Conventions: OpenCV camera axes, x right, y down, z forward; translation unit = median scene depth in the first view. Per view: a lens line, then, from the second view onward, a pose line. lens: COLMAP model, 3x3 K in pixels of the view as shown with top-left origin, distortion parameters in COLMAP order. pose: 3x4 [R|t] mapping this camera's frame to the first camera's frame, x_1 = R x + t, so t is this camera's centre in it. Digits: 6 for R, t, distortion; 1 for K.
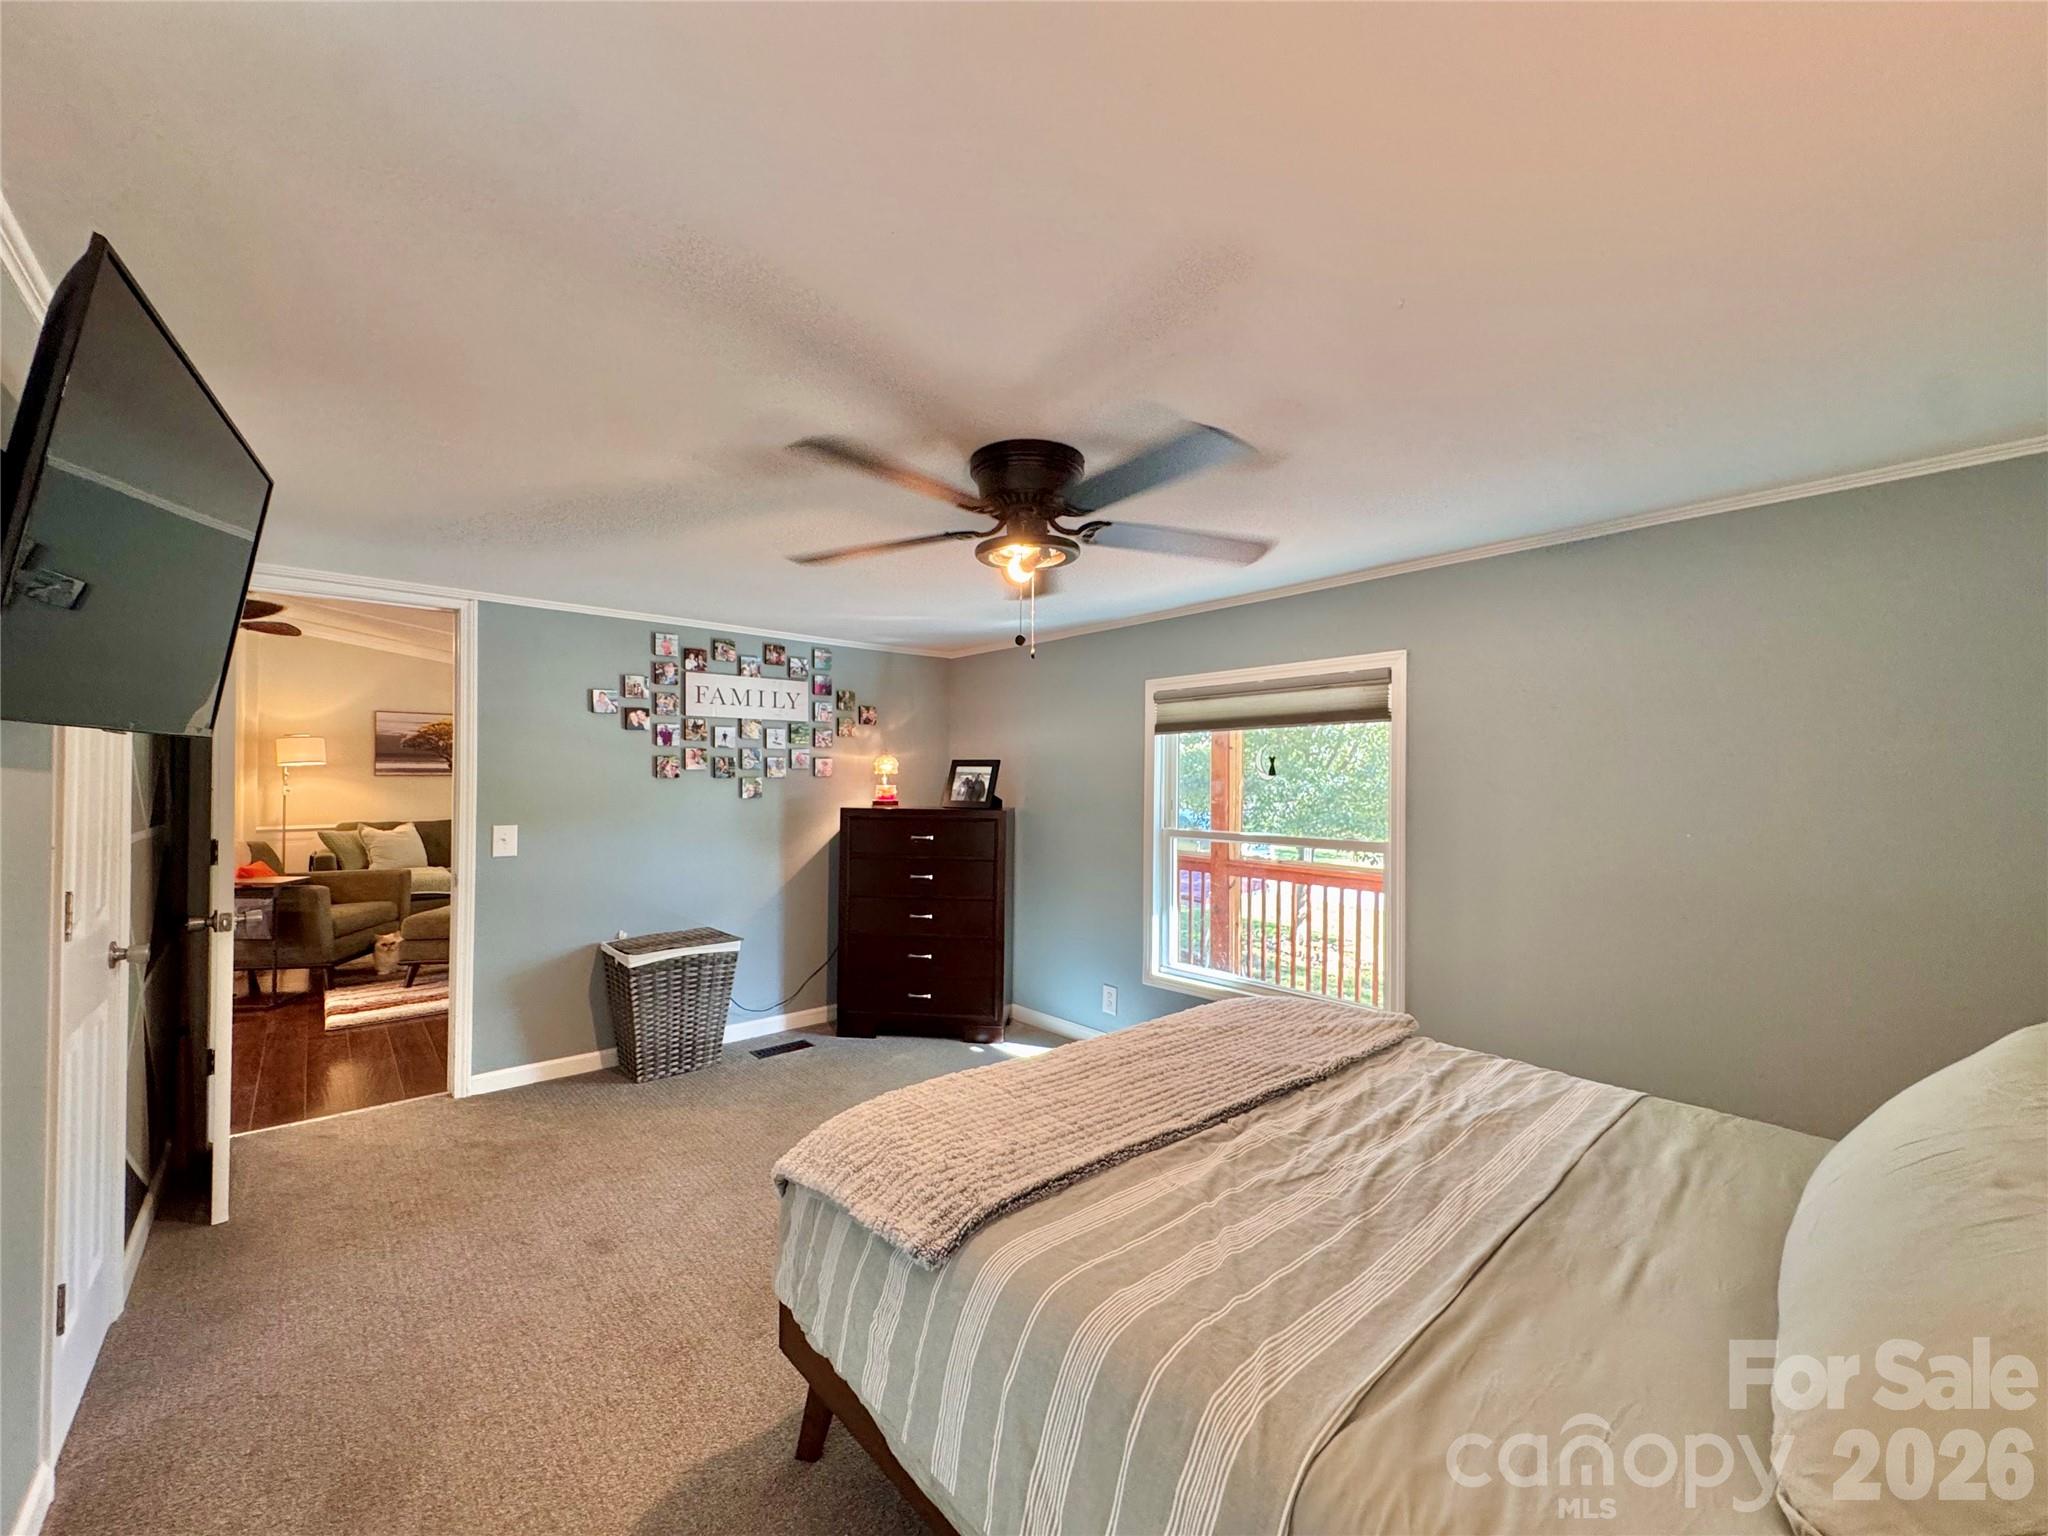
lens RADIAL K [[814.8, 0, 1022.7], [0, 814.8, 768.9], [0, 0, 1]] dist [-0.003769, 0.000403]
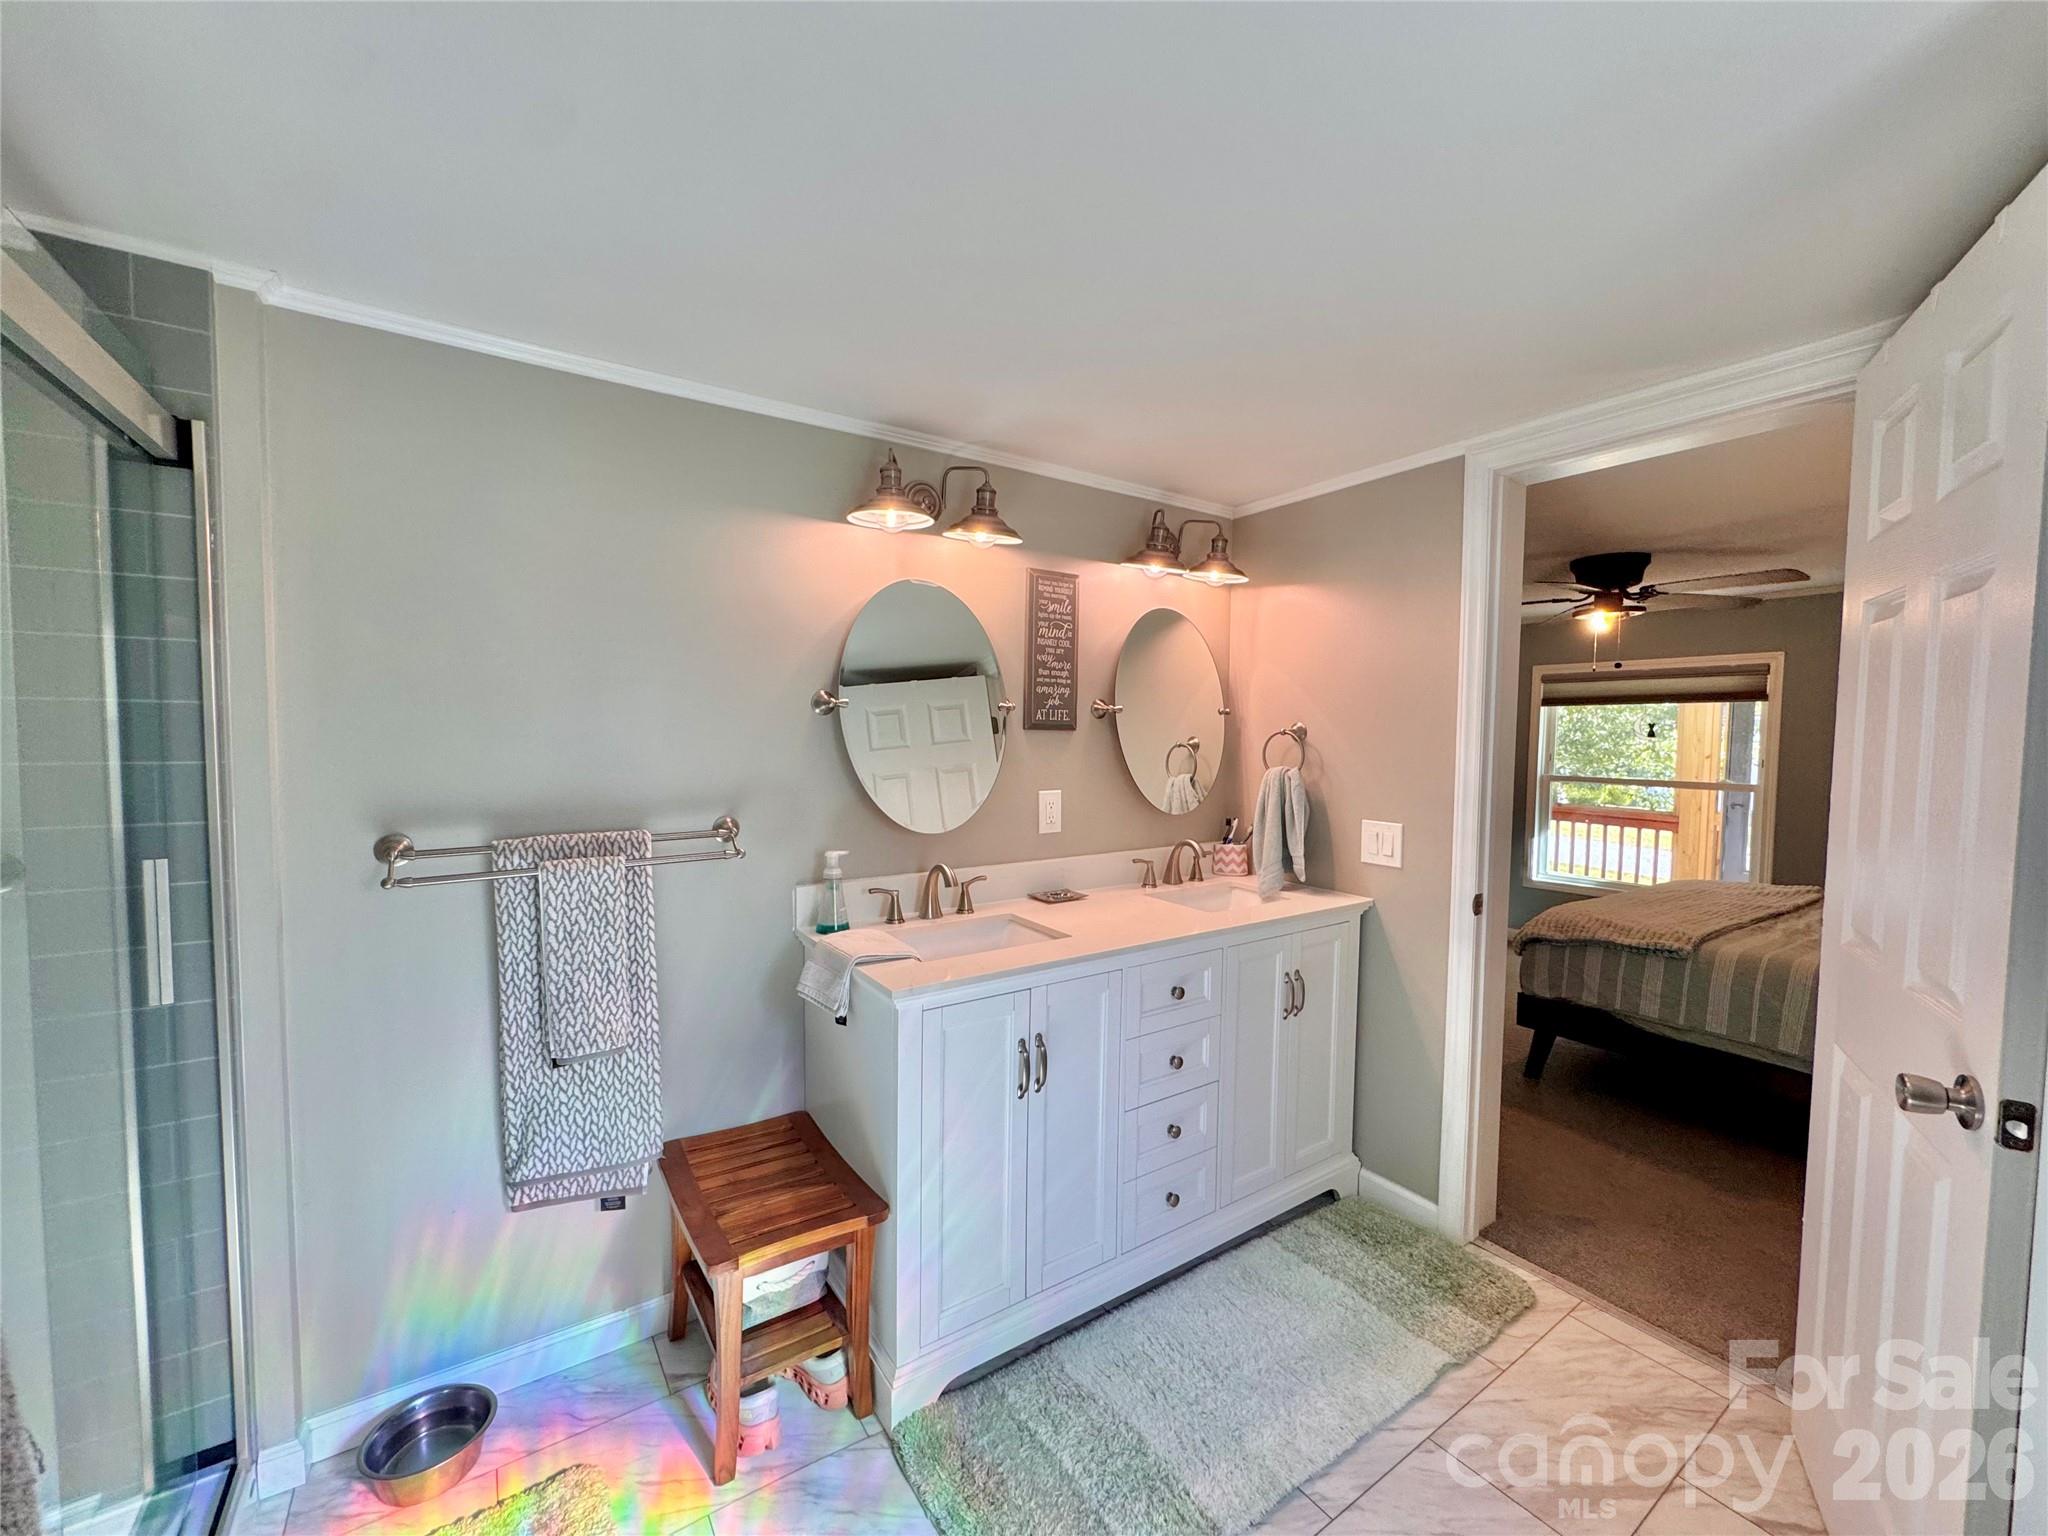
lens RADIAL K [[814.8, 0, 1031.3], [0, 814.8, 758.4], [0, 0, 1]] dist [-0.003769, 0.000403]
pose [[0.991785, 0.013068, -0.127246, -0.478774], [-0.007306, 0.998931, 0.045645, -0.010158], [0.127706, -0.044340, 0.990820, -0.431742]]
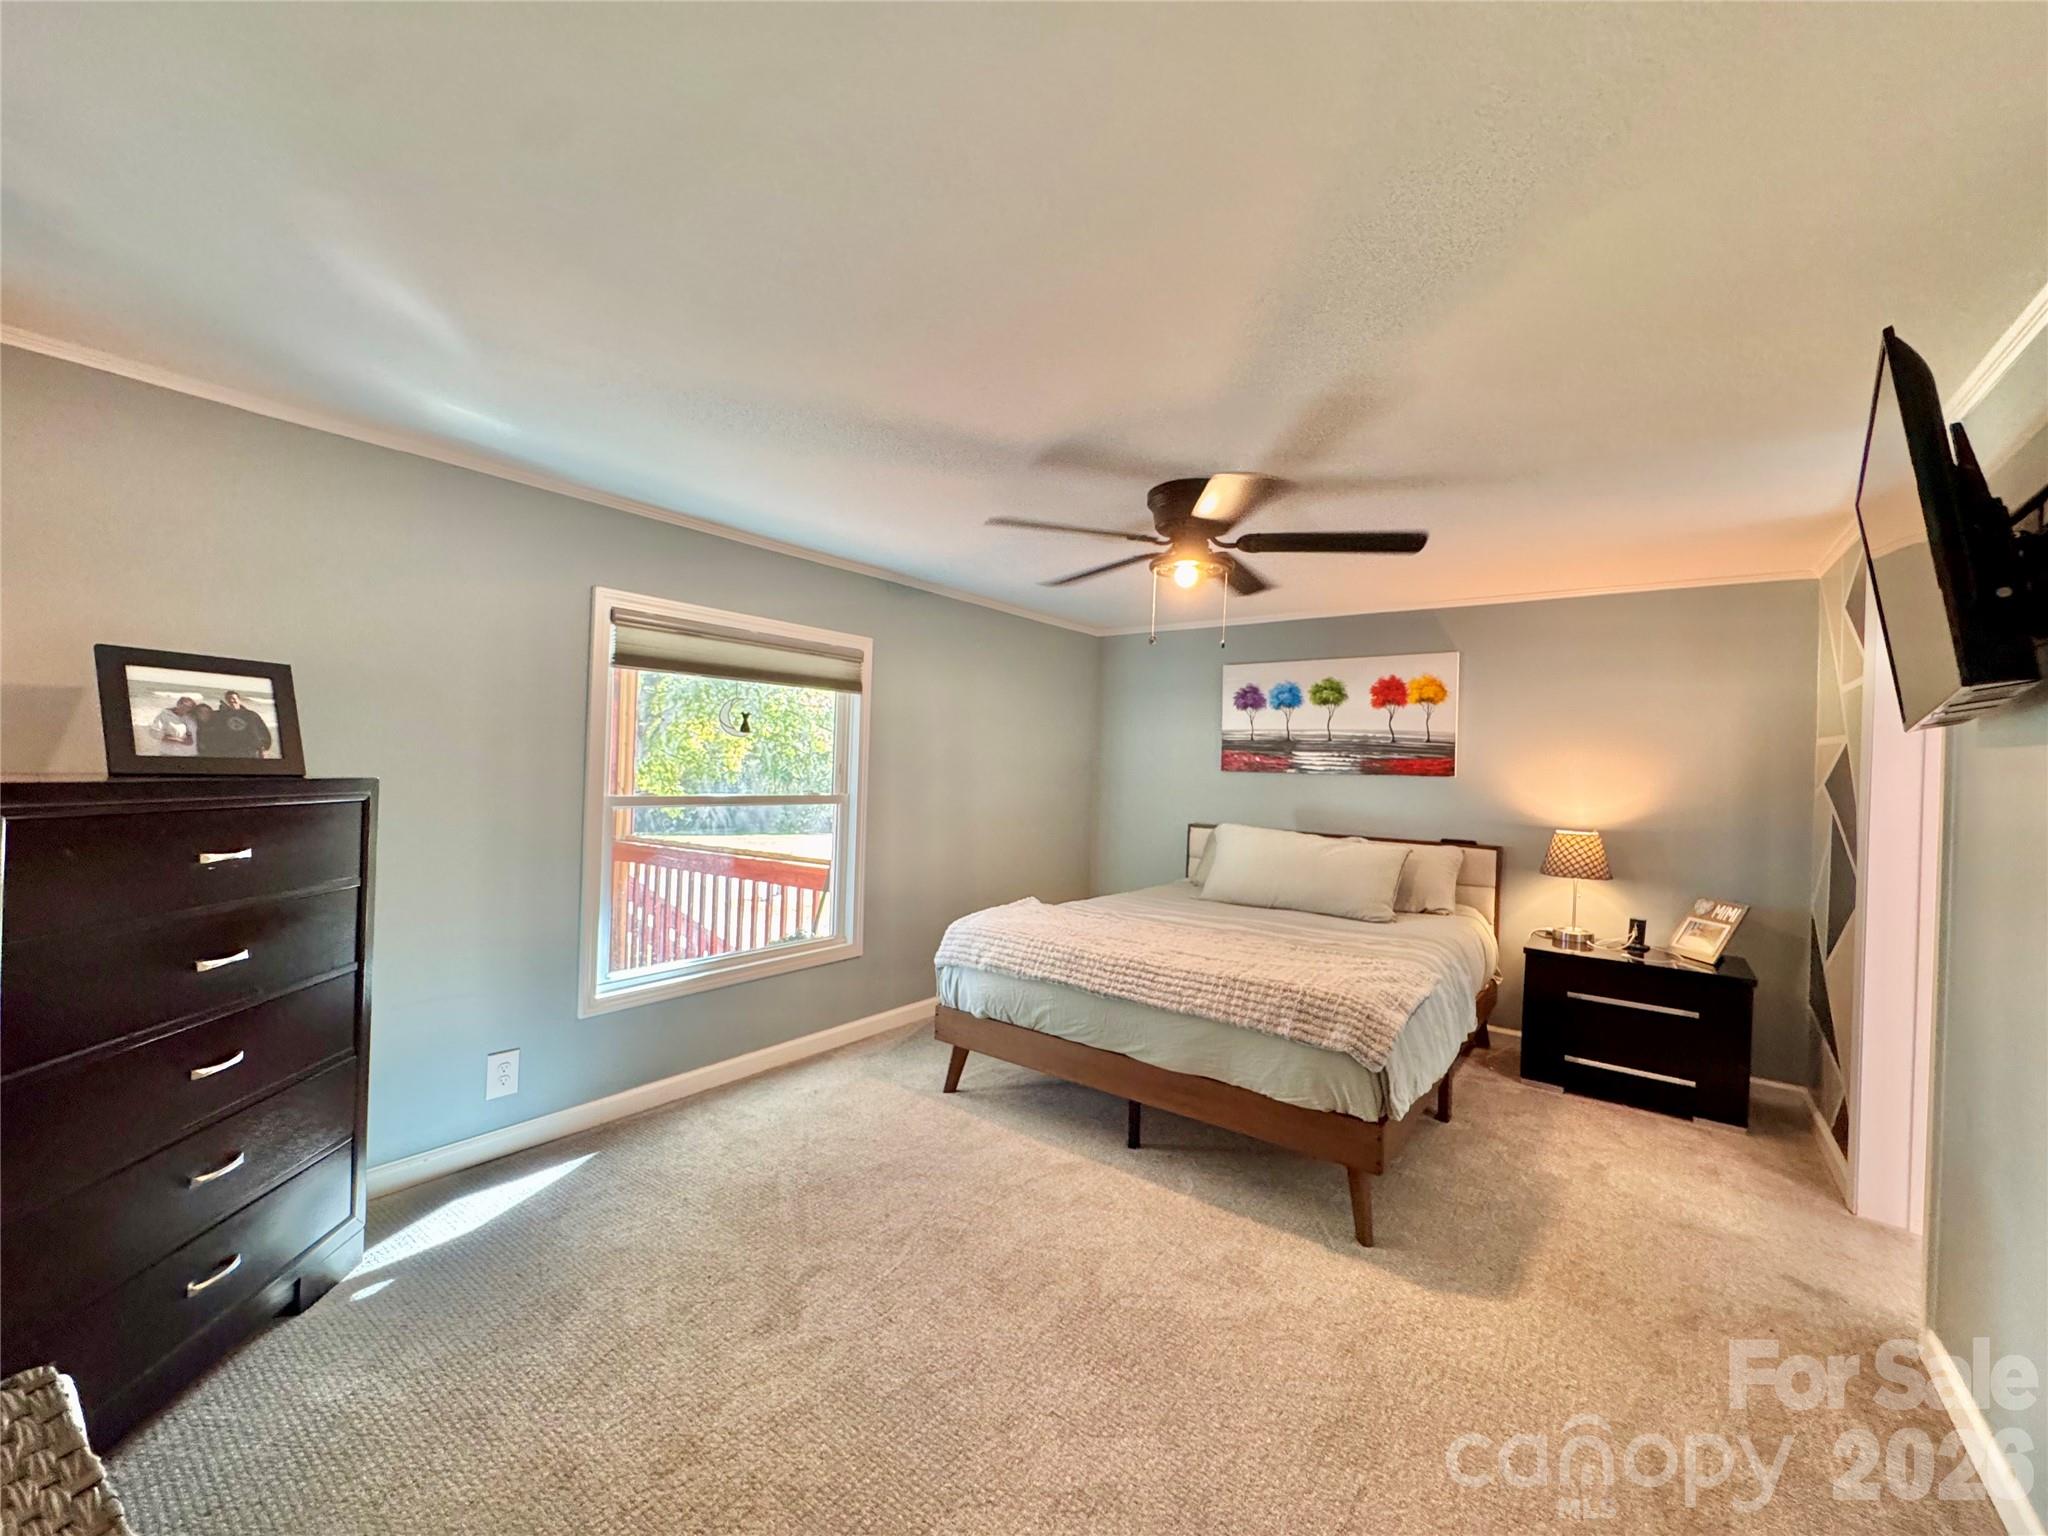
lens RADIAL K [[814.8, 0, 1031.1], [0, 814.8, 771.9], [0, 0, 1]] dist [-0.003769, 0.000403]
pose [[-0.215563, -0.019143, 0.976302, -0.585637], [-0.048162, 0.998799, 0.008951, 0.025081], [-0.975302, -0.045091, -0.216226, 0.744222]]
